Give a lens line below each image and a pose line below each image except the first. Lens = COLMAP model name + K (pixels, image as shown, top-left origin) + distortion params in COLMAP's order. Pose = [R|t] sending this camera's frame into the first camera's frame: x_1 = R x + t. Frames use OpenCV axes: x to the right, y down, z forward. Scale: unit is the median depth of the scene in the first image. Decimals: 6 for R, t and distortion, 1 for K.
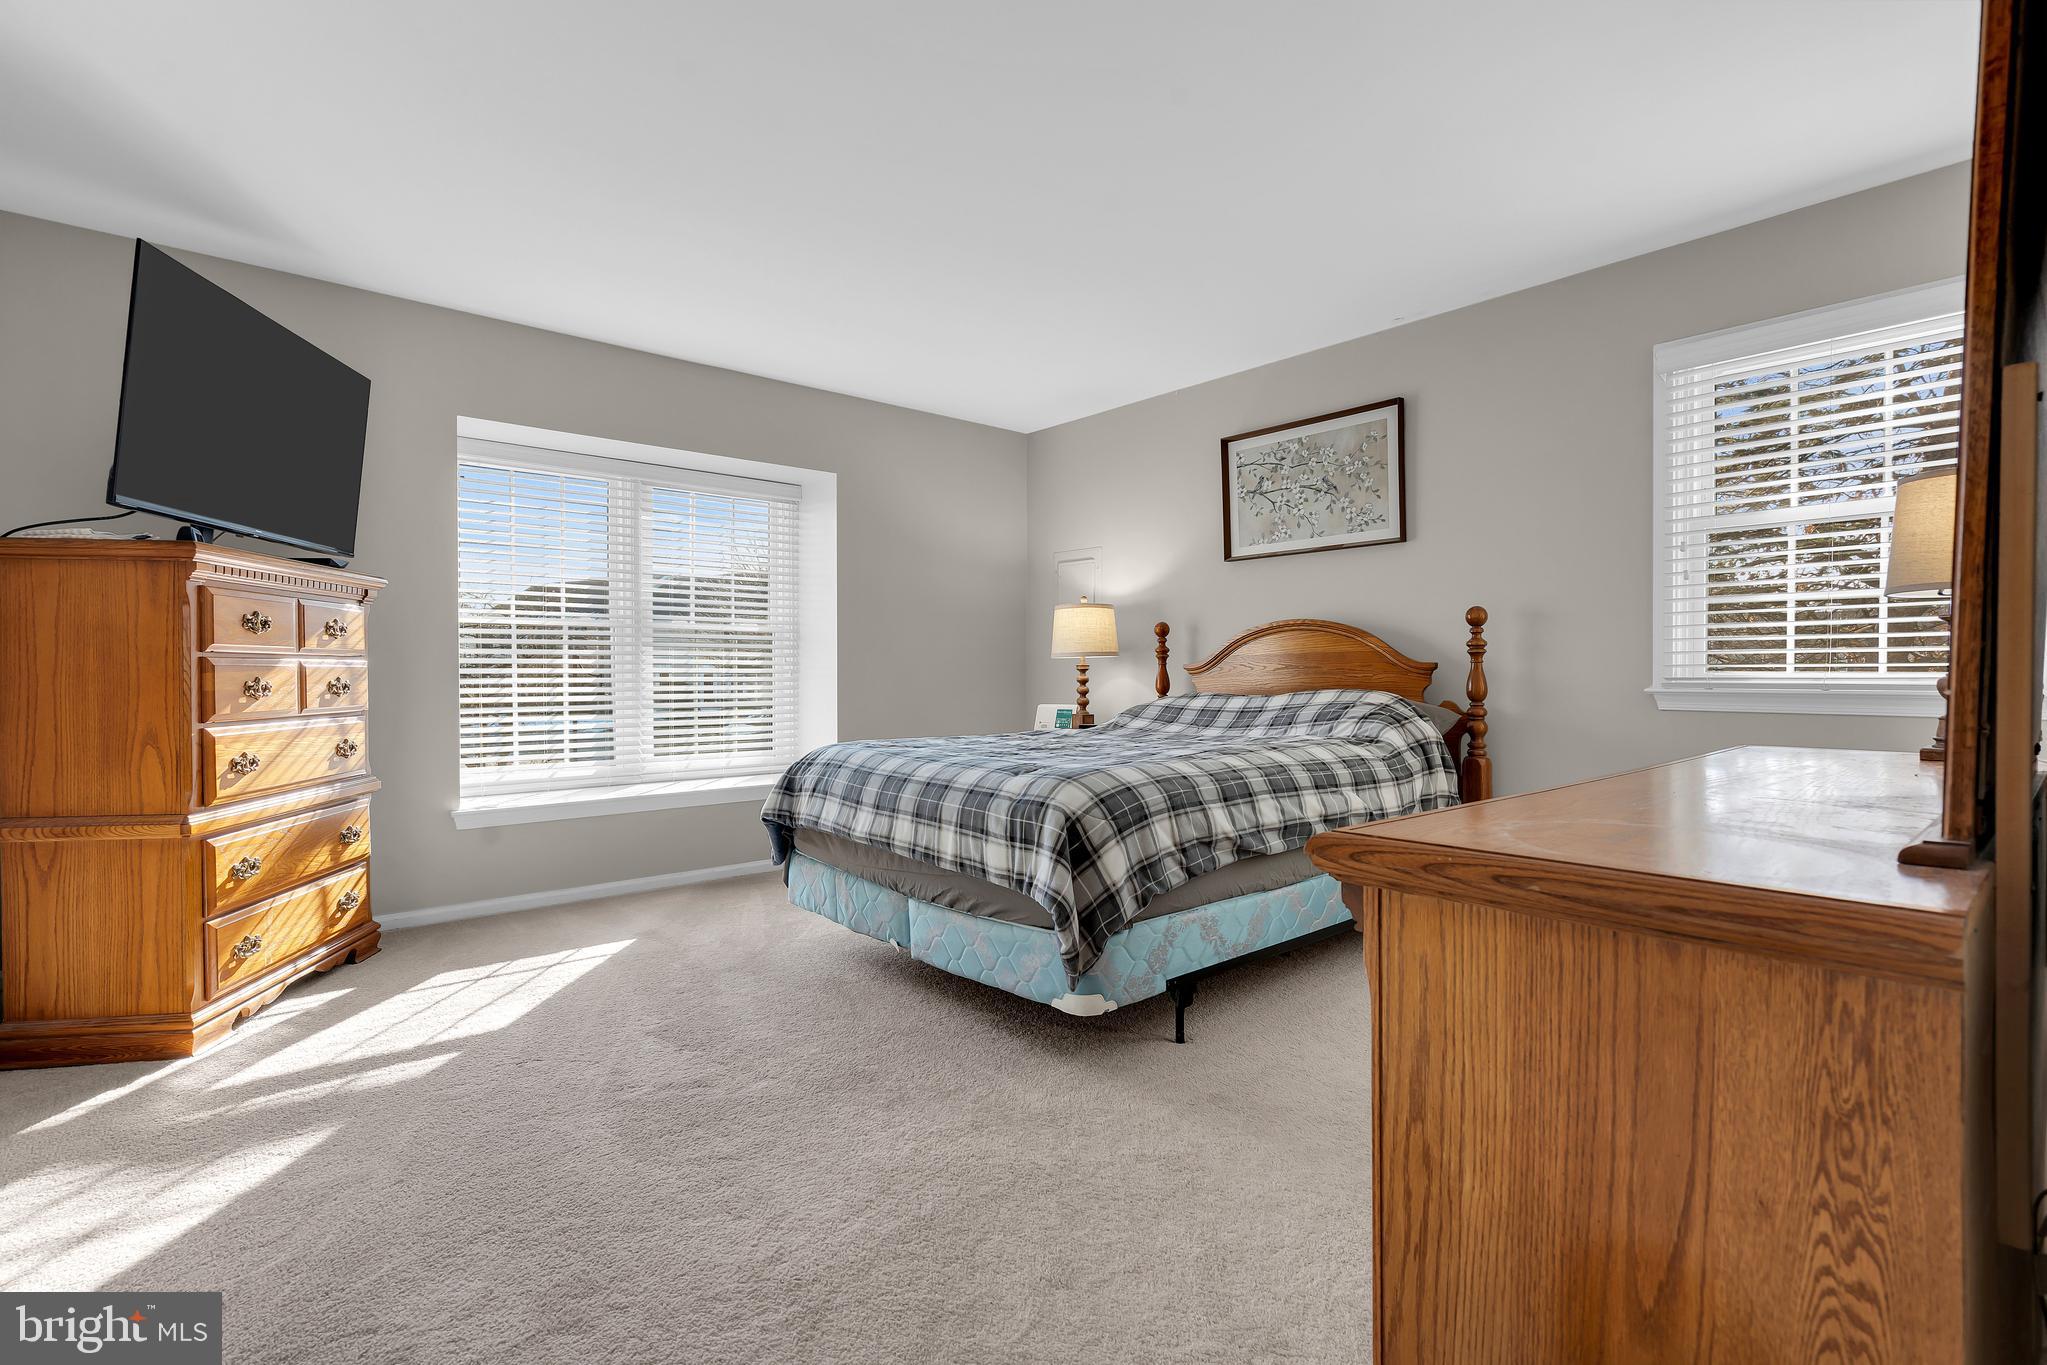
lens RADIAL K [[917.0, 0, 1023.9], [0, 917.0, 674.6], [0, 0, 1]] dist [-0.004284, 0.000650]
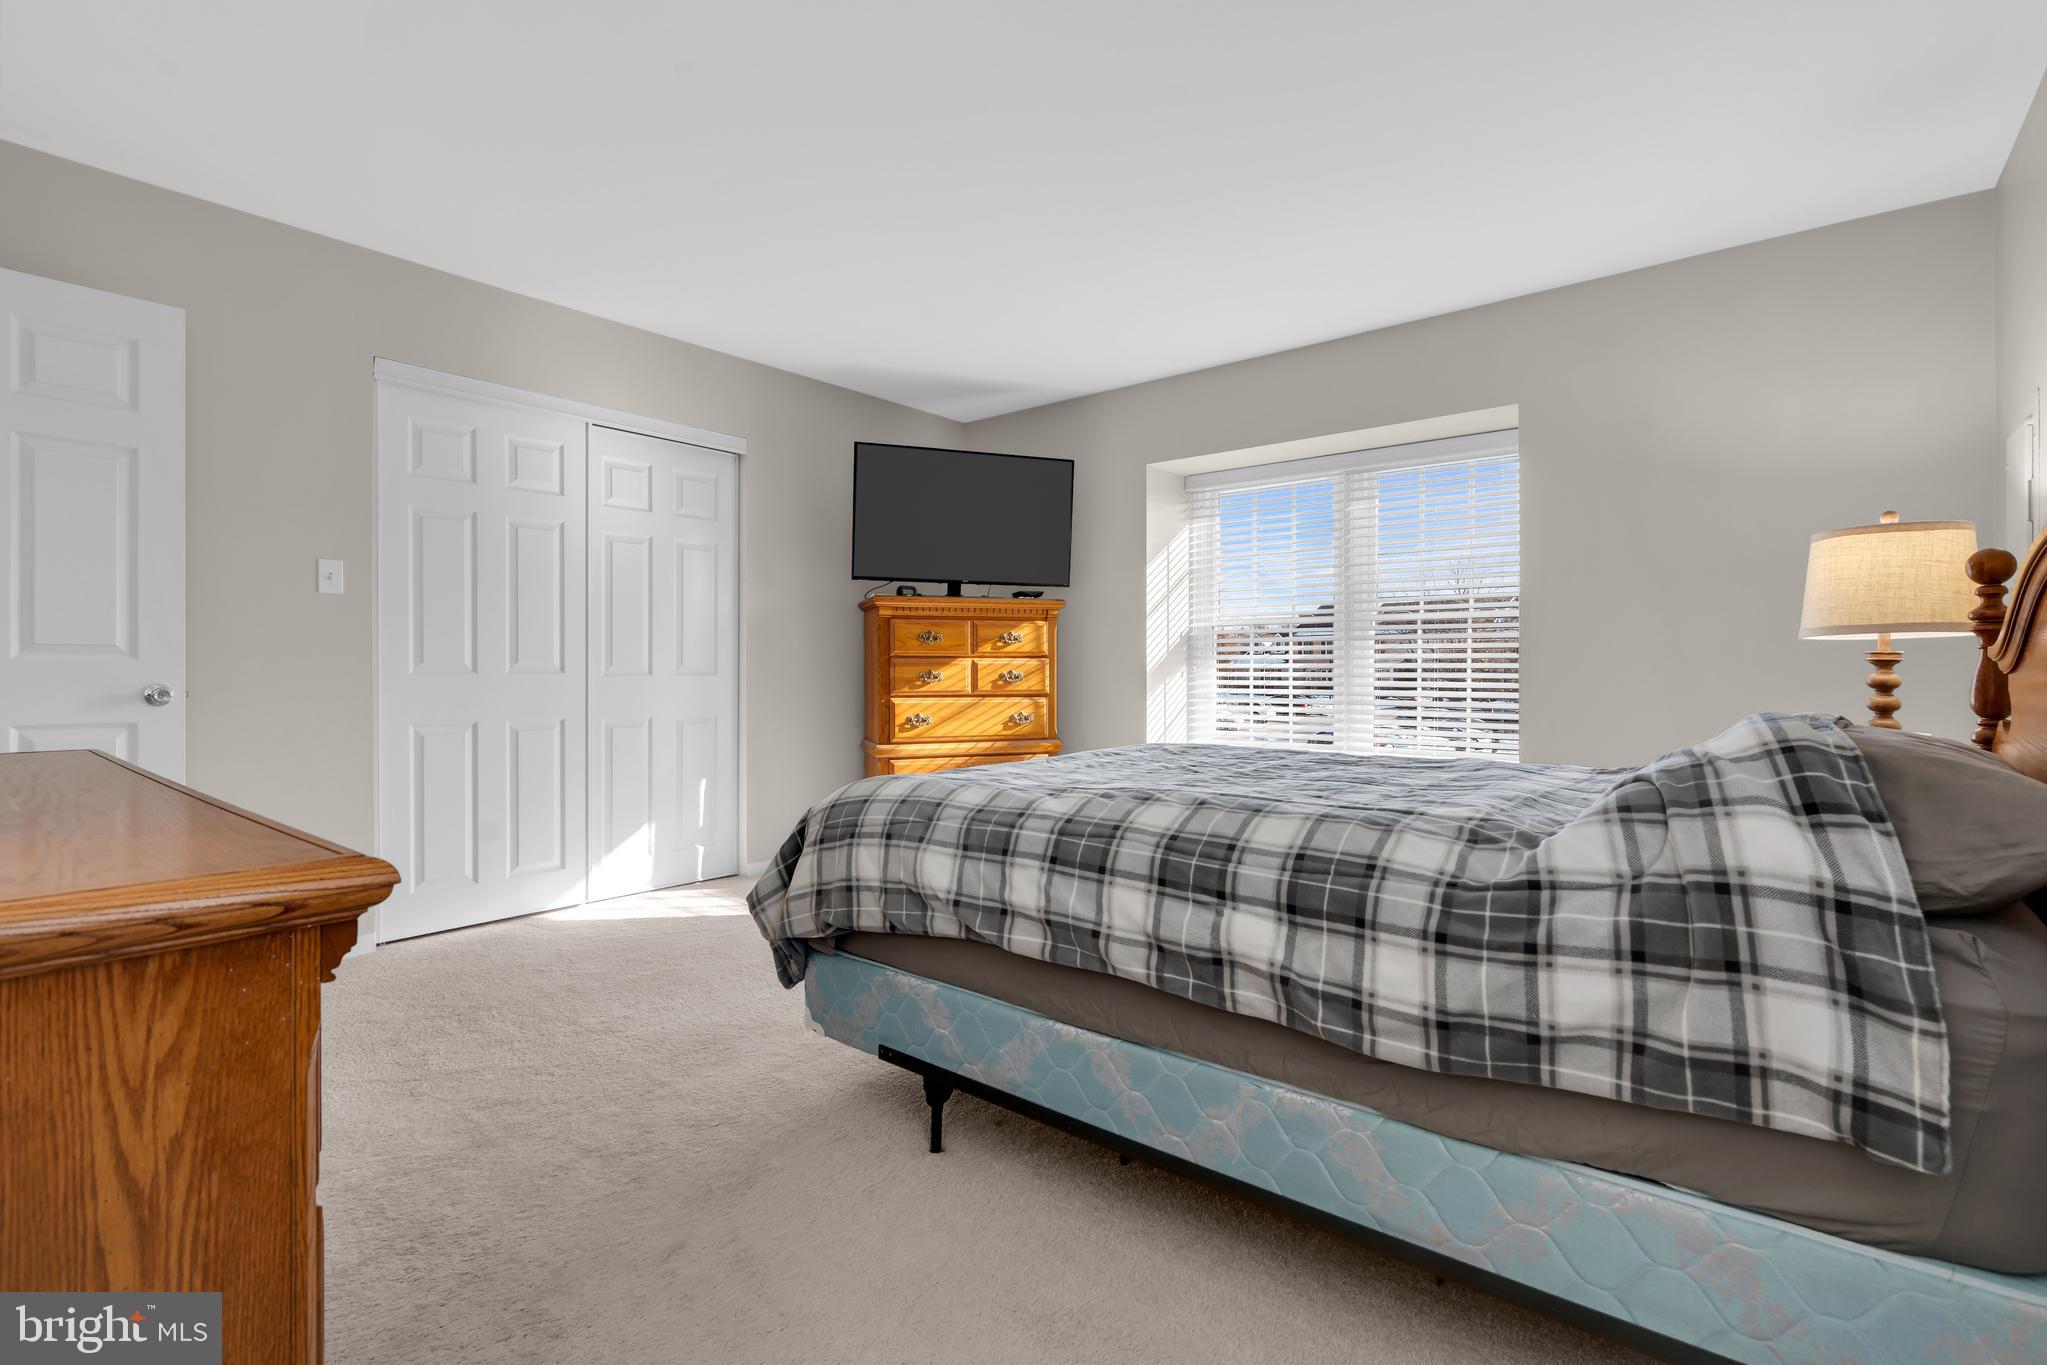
lens RADIAL K [[917.0, 0, 1023.9], [0, 917.0, 674.6], [0, 0, 1]] dist [-0.004284, 0.000650]
pose [[0.176350, 0.008347, -0.984292, 0.785242], [-0.001899, 0.999965, 0.008139, -0.002897], [0.984326, 0.000434, 0.176360, 0.783388]]
